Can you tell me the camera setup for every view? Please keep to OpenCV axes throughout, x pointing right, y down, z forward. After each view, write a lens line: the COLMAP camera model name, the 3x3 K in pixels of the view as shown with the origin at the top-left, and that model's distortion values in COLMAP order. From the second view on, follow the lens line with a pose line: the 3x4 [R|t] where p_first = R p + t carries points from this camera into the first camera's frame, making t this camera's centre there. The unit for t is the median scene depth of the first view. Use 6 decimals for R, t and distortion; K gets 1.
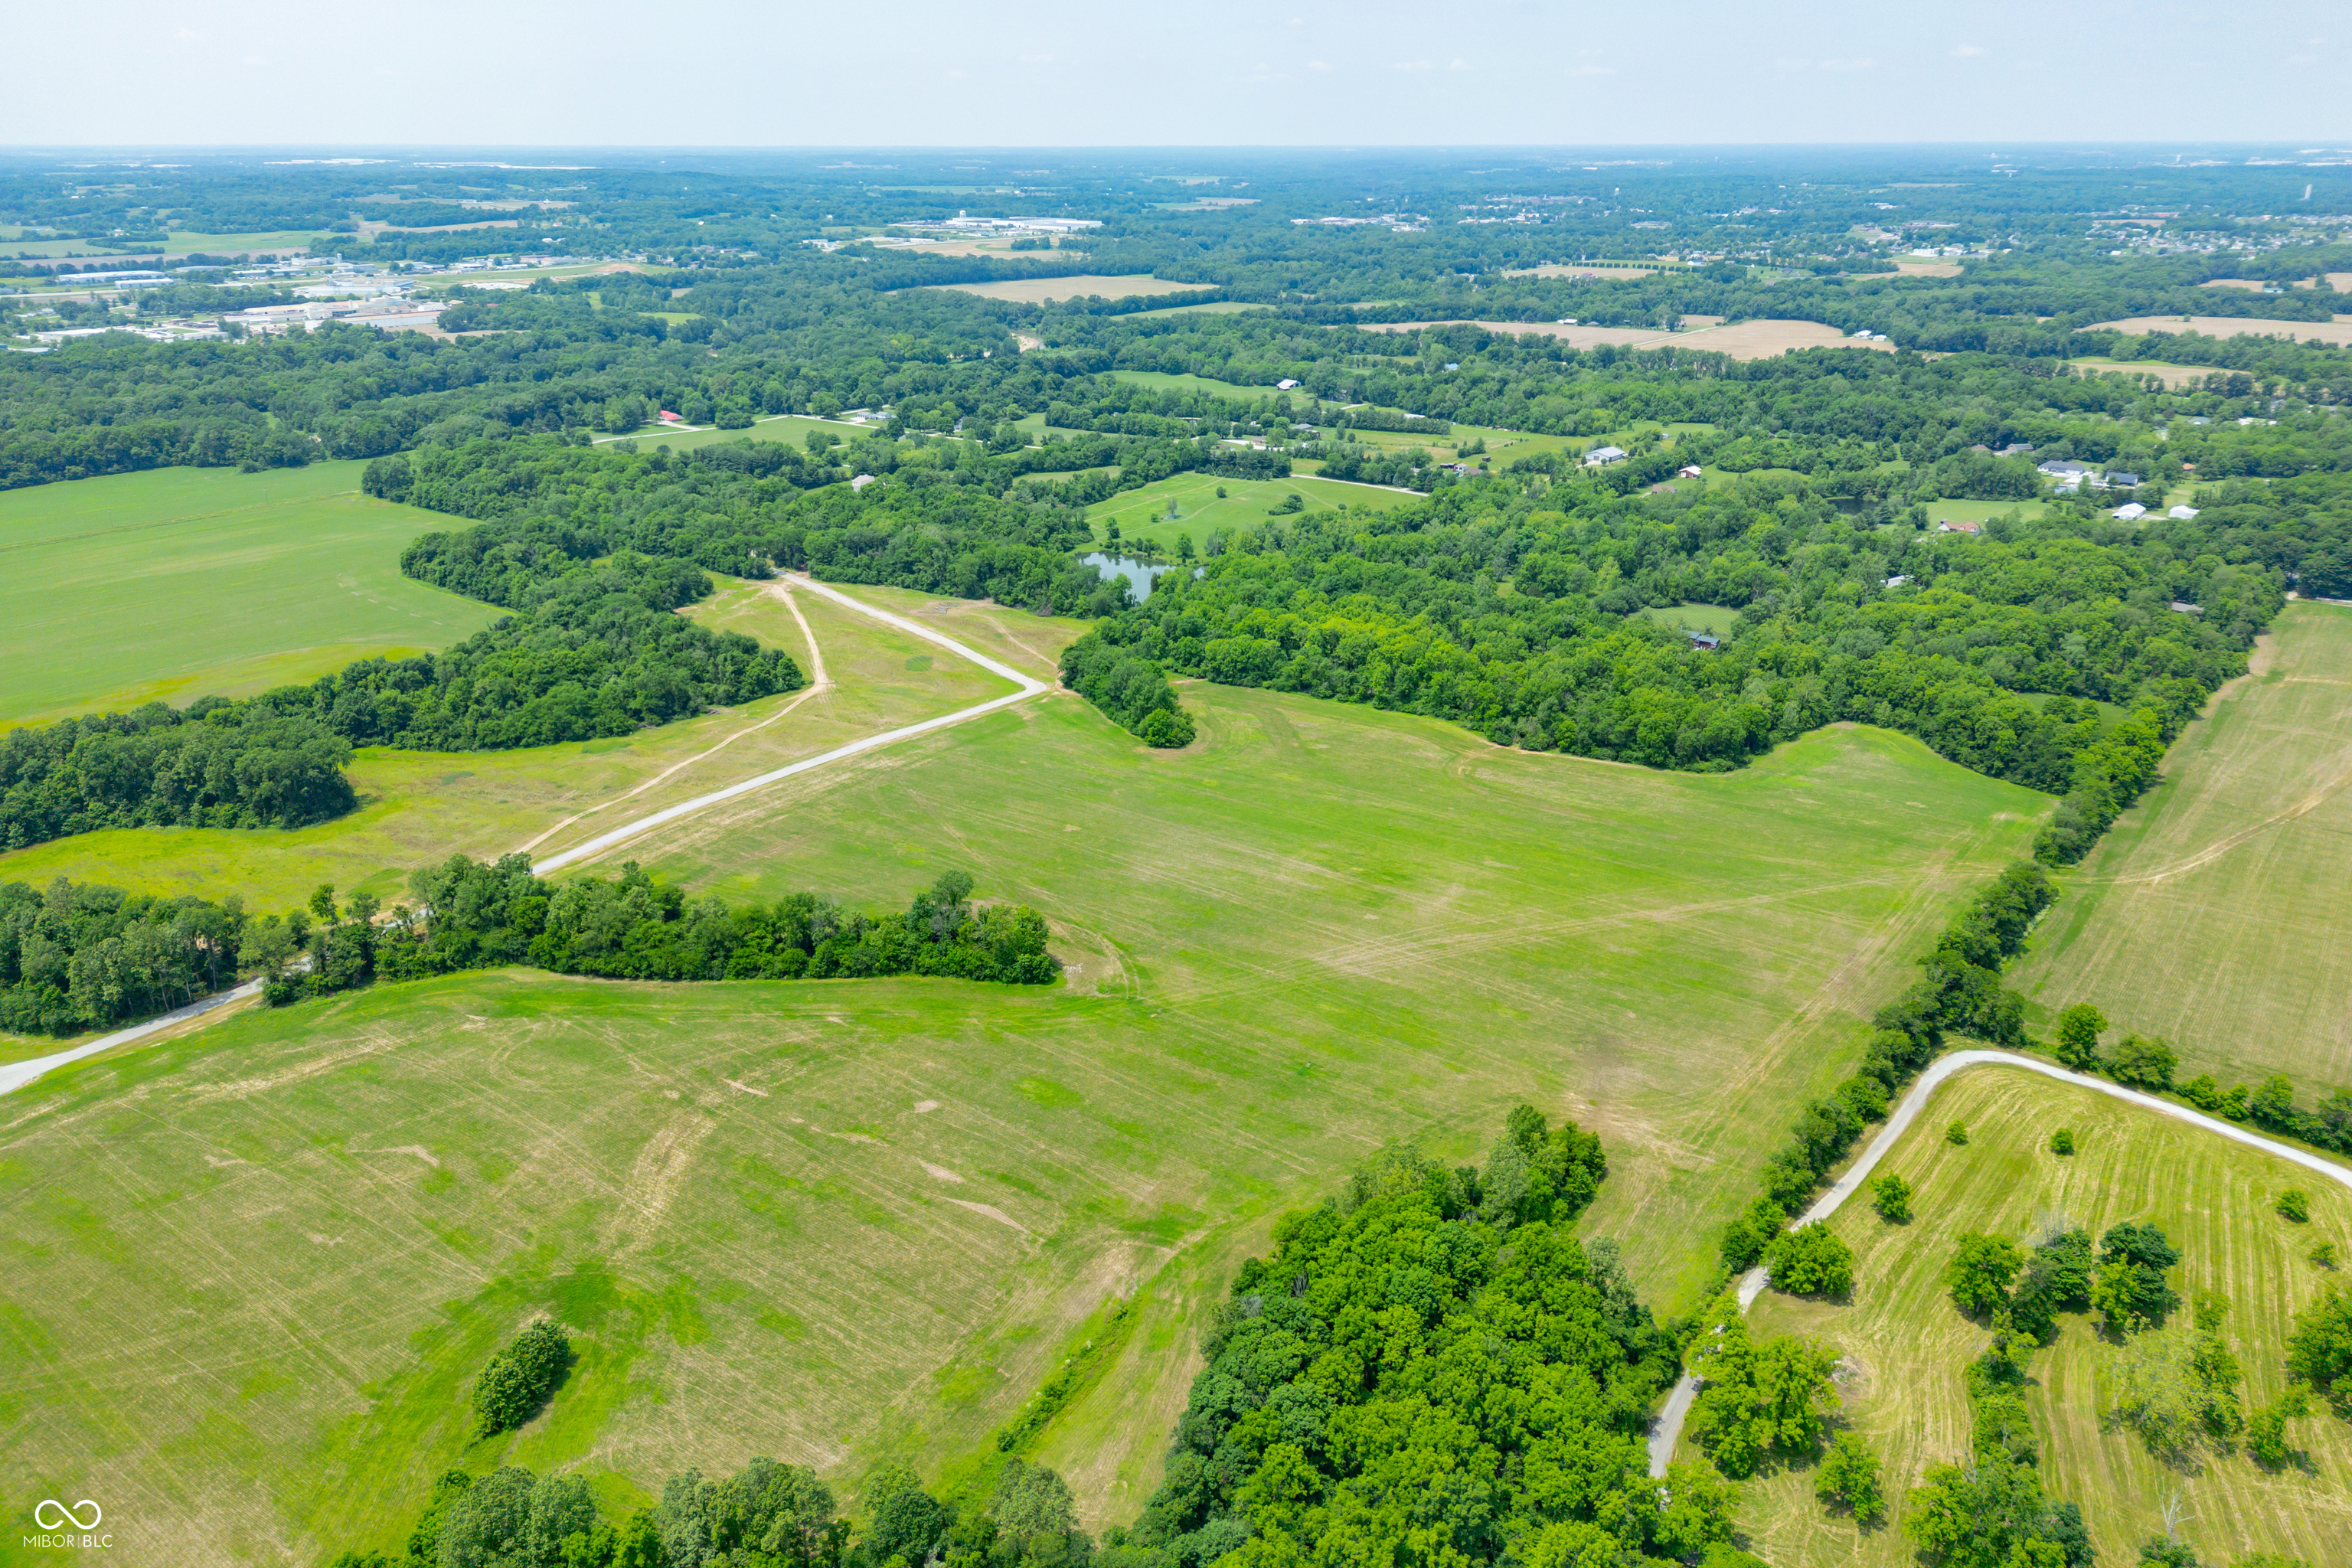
lens RADIAL K [[1641.7, 0, 1176.0], [0, 1641.7, 784.0], [0, 0, 1]] dist [0.080234, -0.081196]
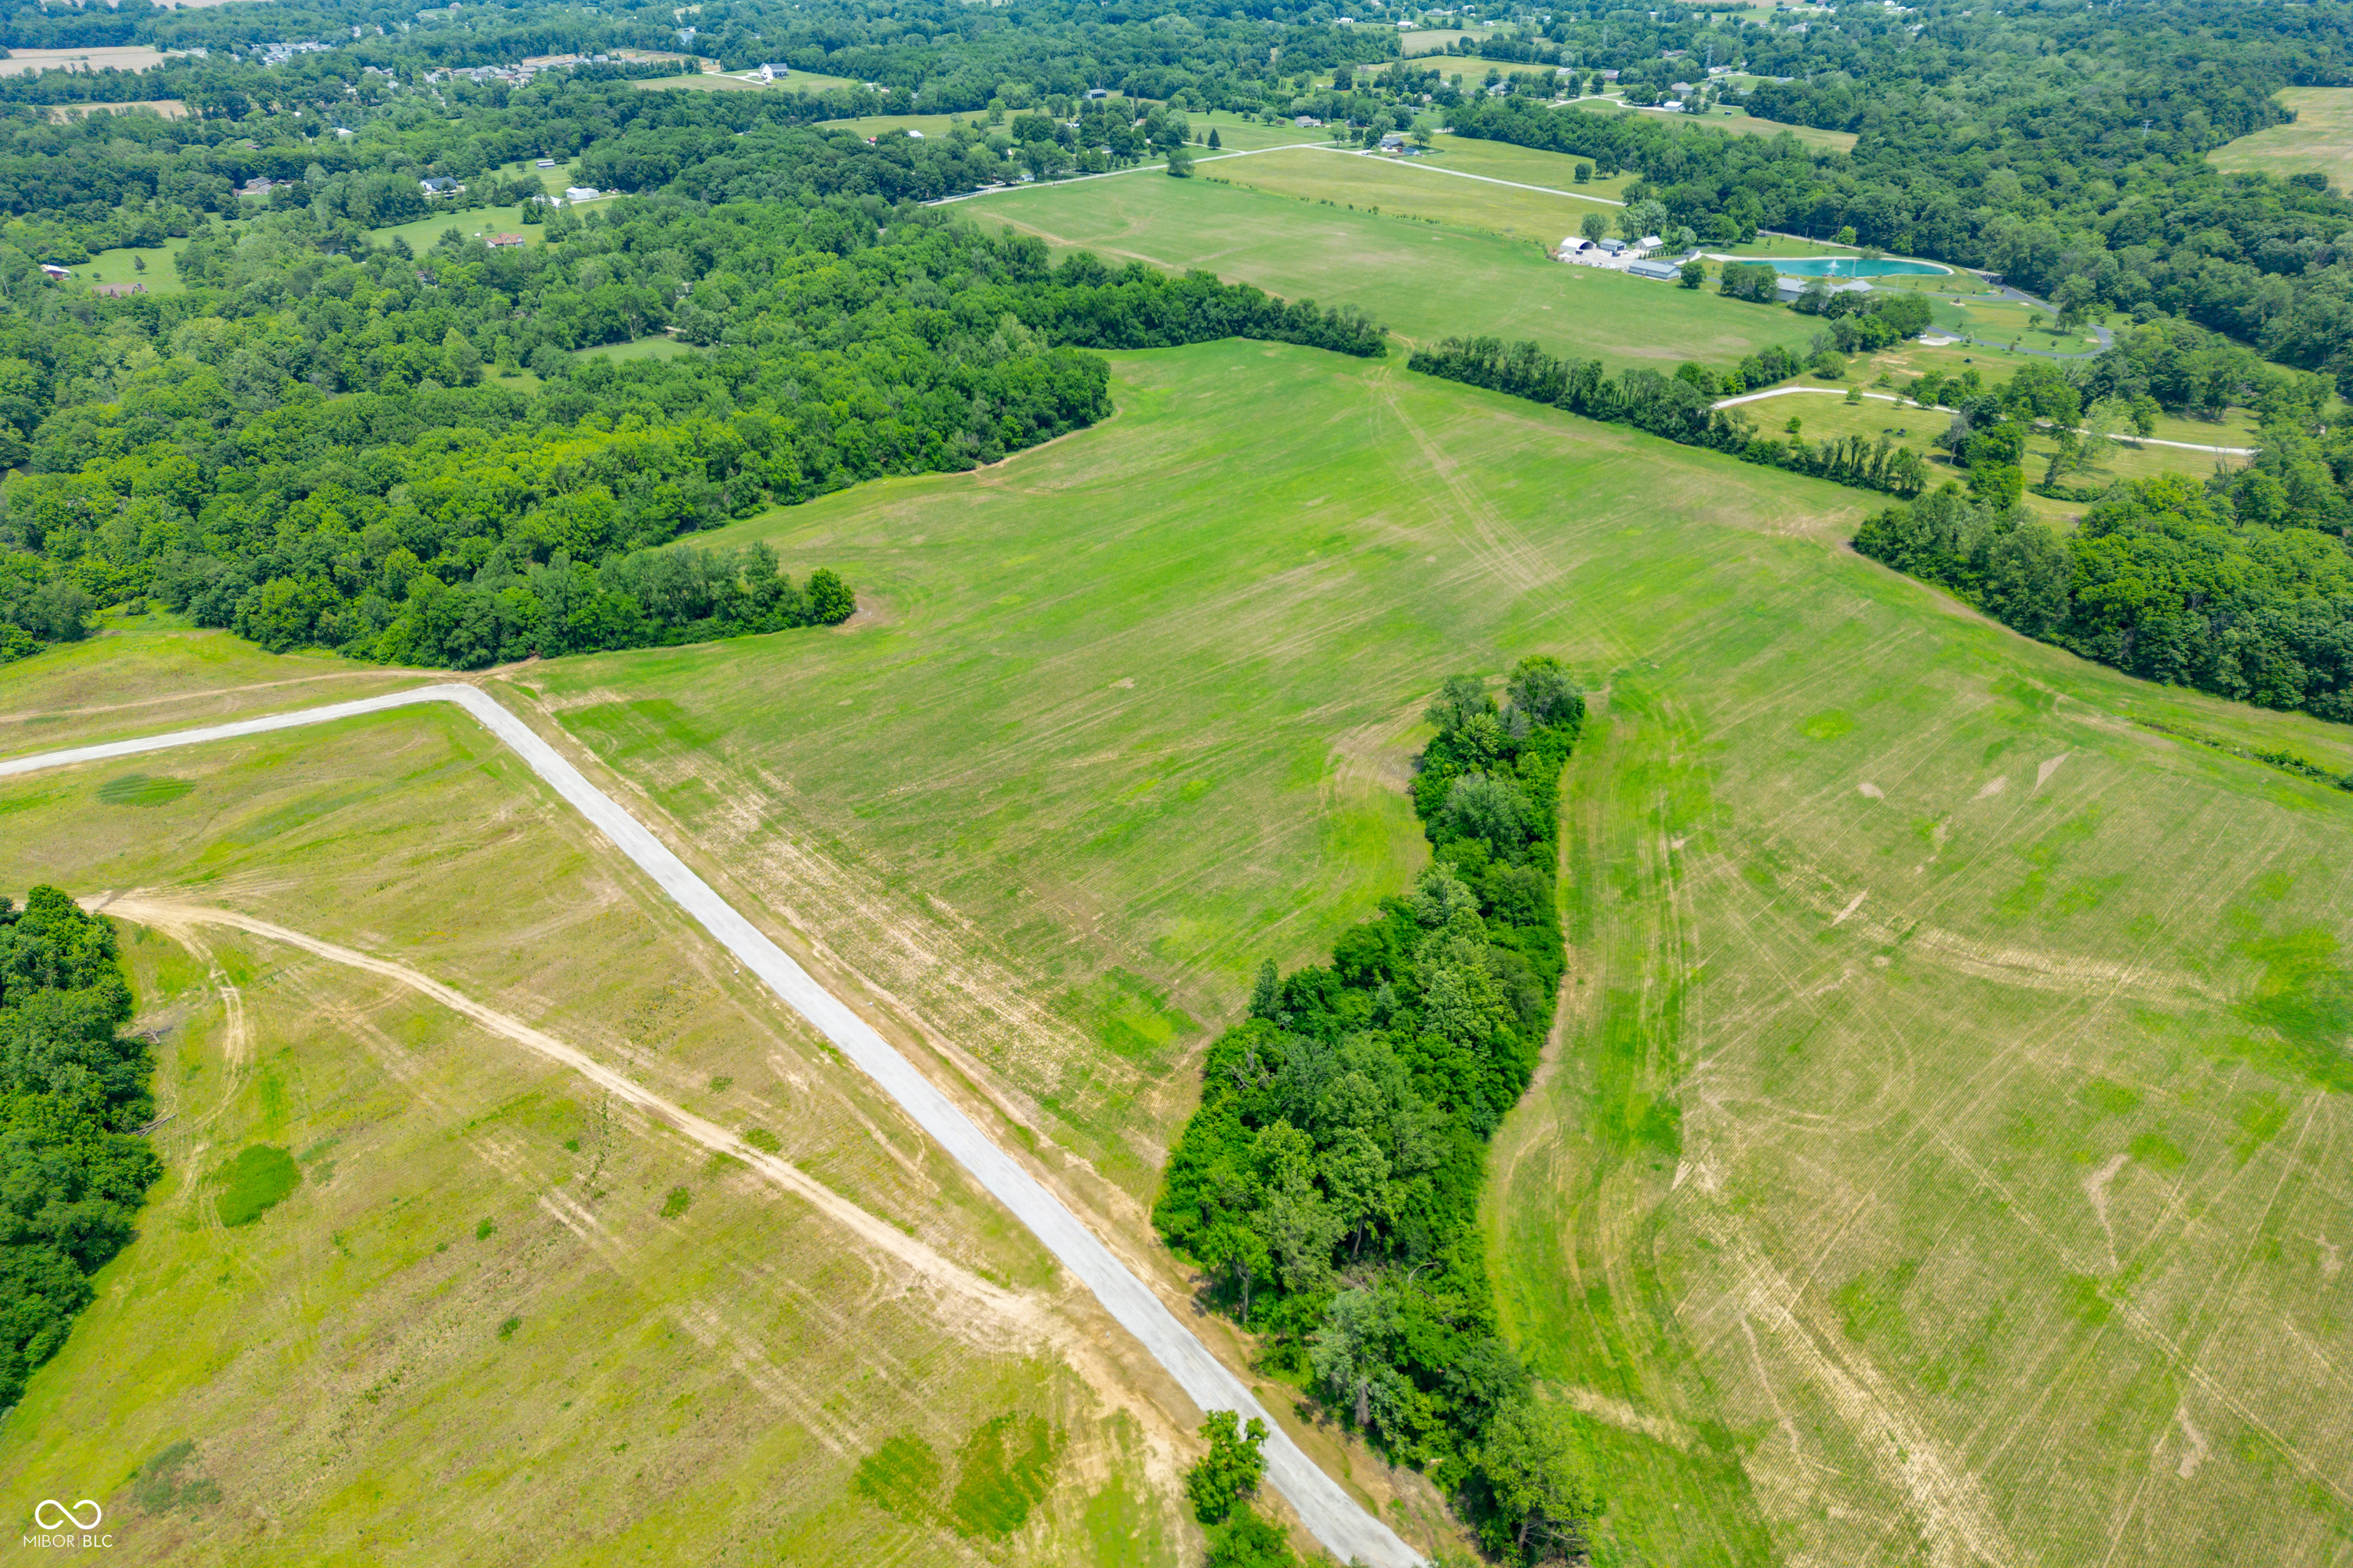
lens RADIAL K [[1642.5, 0, 1176.5], [0, 1642.5, 784.0], [0, 0, 1]] dist [0.080234, -0.081196]
pose [[0.179033, -0.468474, 0.865147, -0.656048], [0.367855, 0.847450, 0.382768, -0.188436], [-0.912485, 0.249721, 0.324052, 0.701713]]
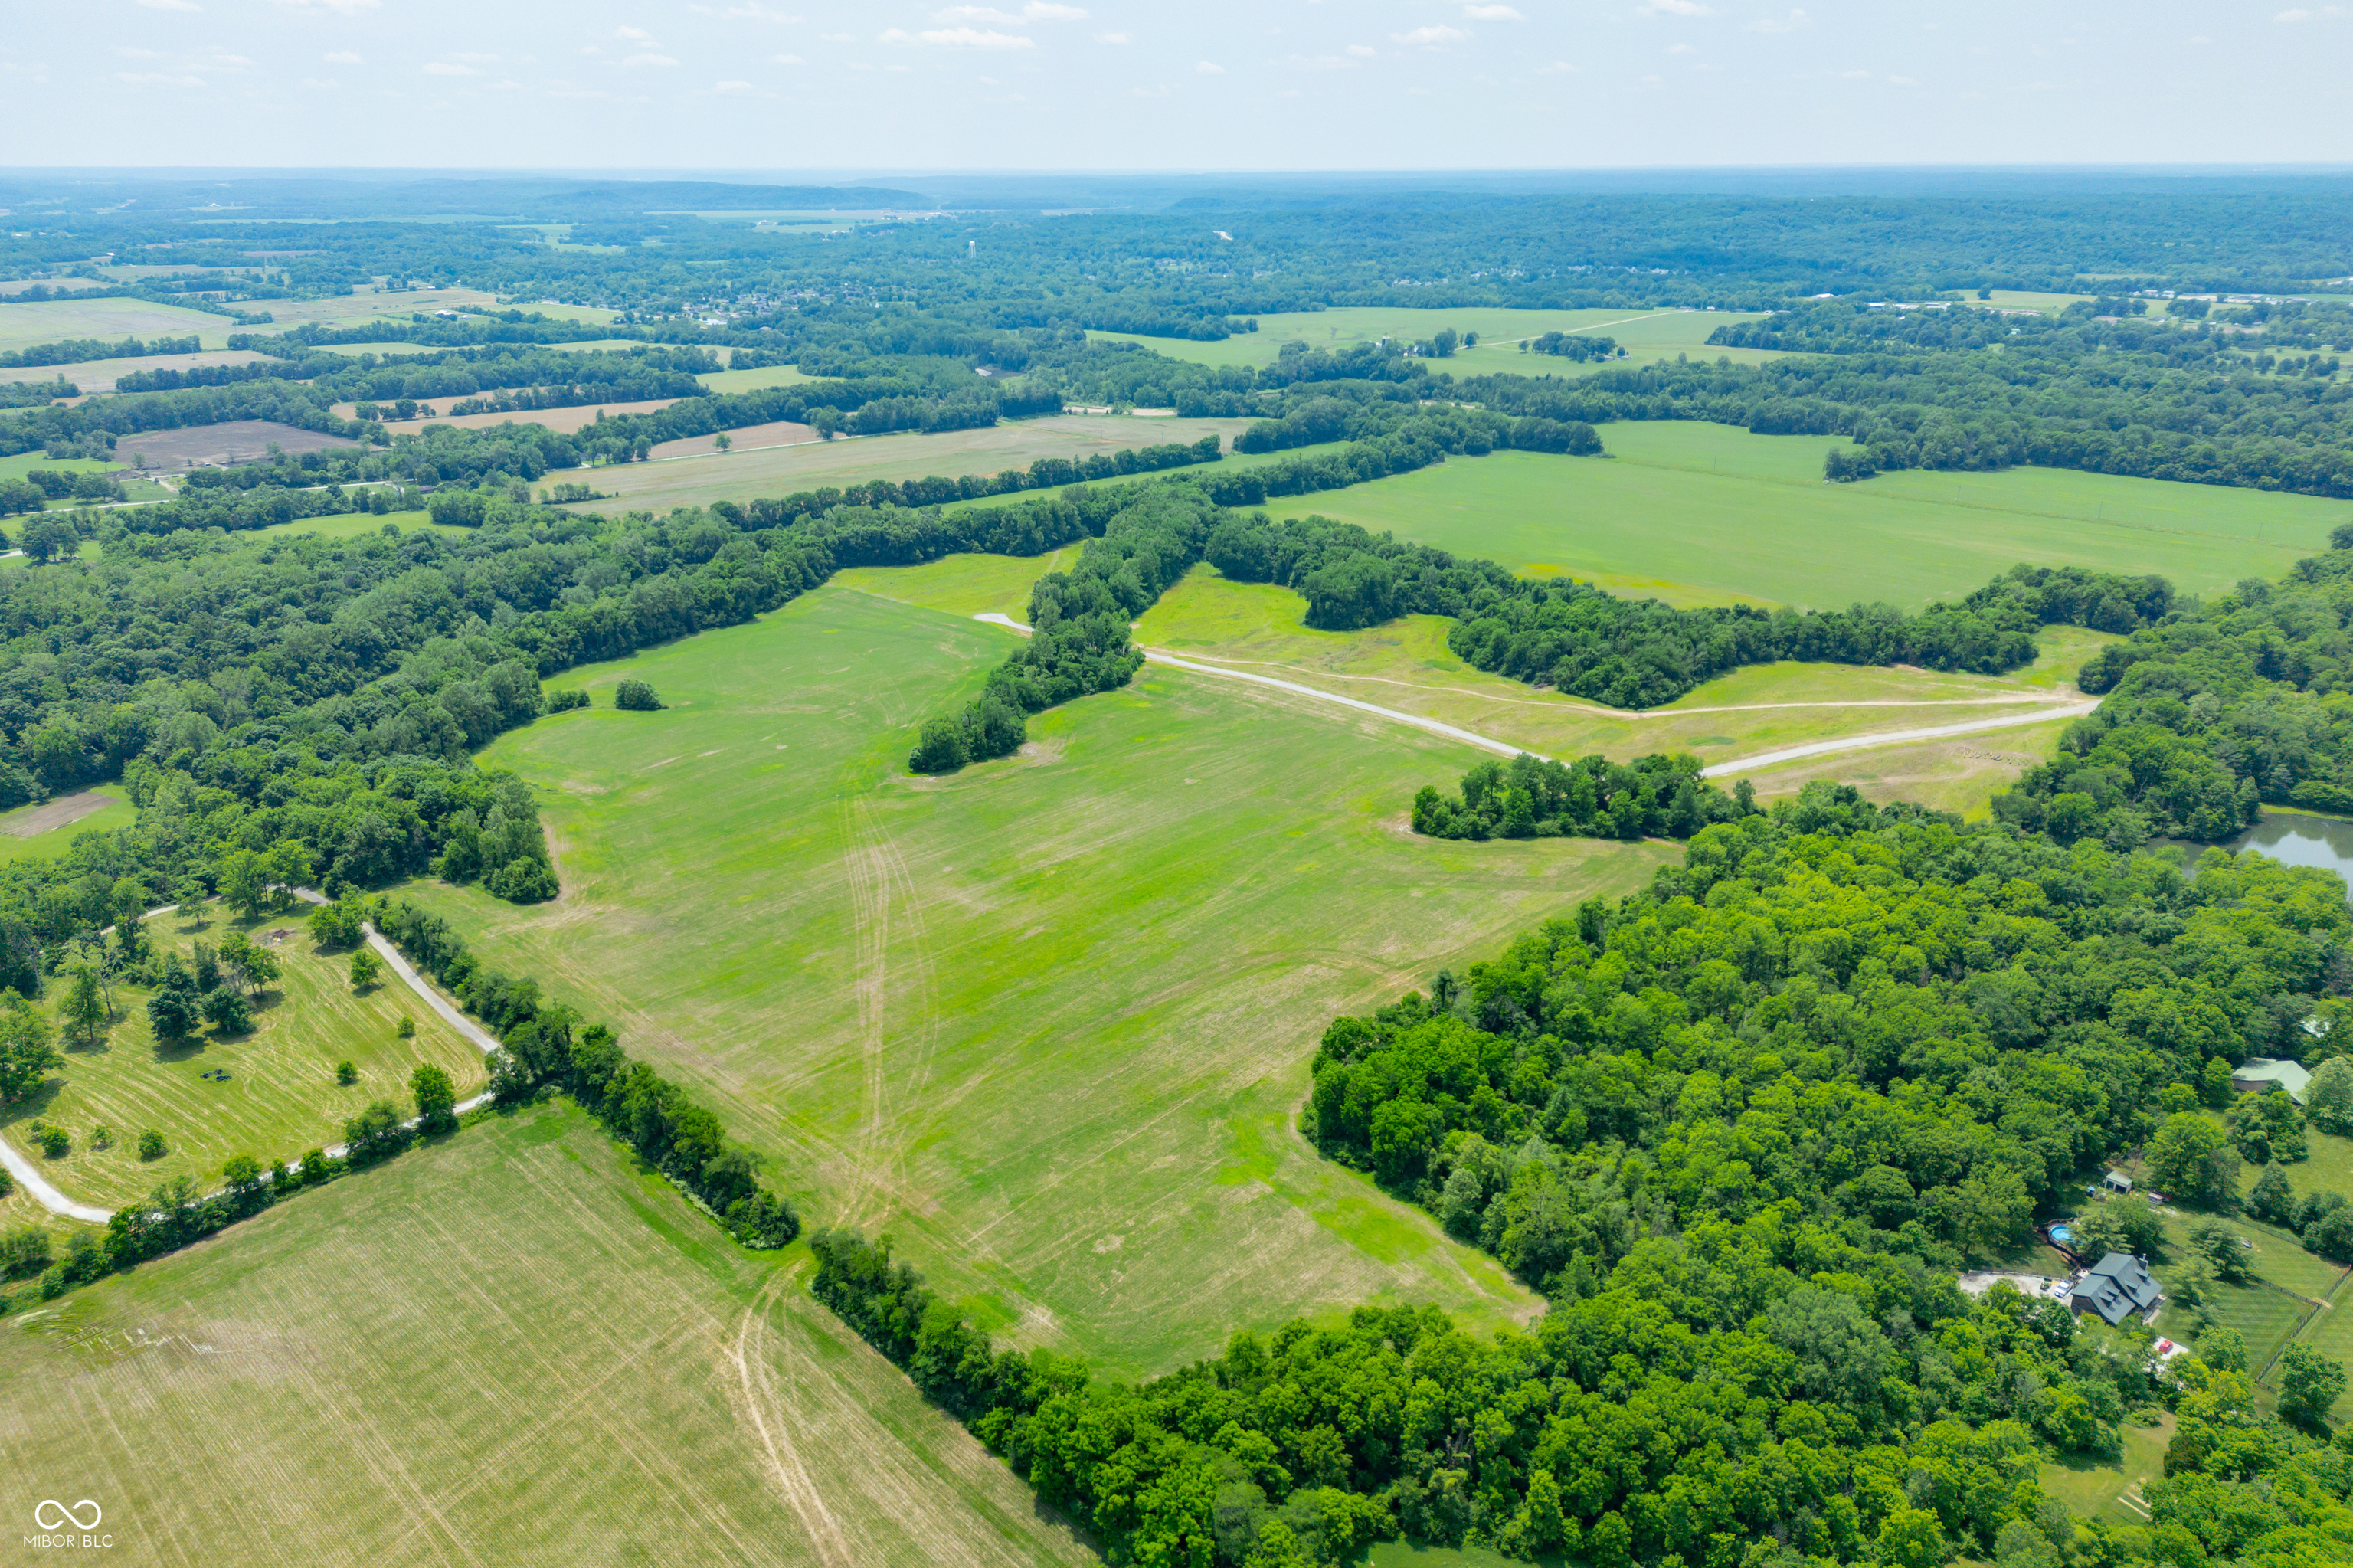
lens RADIAL K [[1642.5, 0, 1176.5], [0, 1642.5, 784.0], [0, 0, 1]] dist [0.080234, -0.081196]
pose [[-0.118926, 0.354039, -0.927639, 0.902590], [-0.360810, 0.854990, 0.372569, -0.355465], [0.925026, 0.379010, 0.026060, 0.893860]]
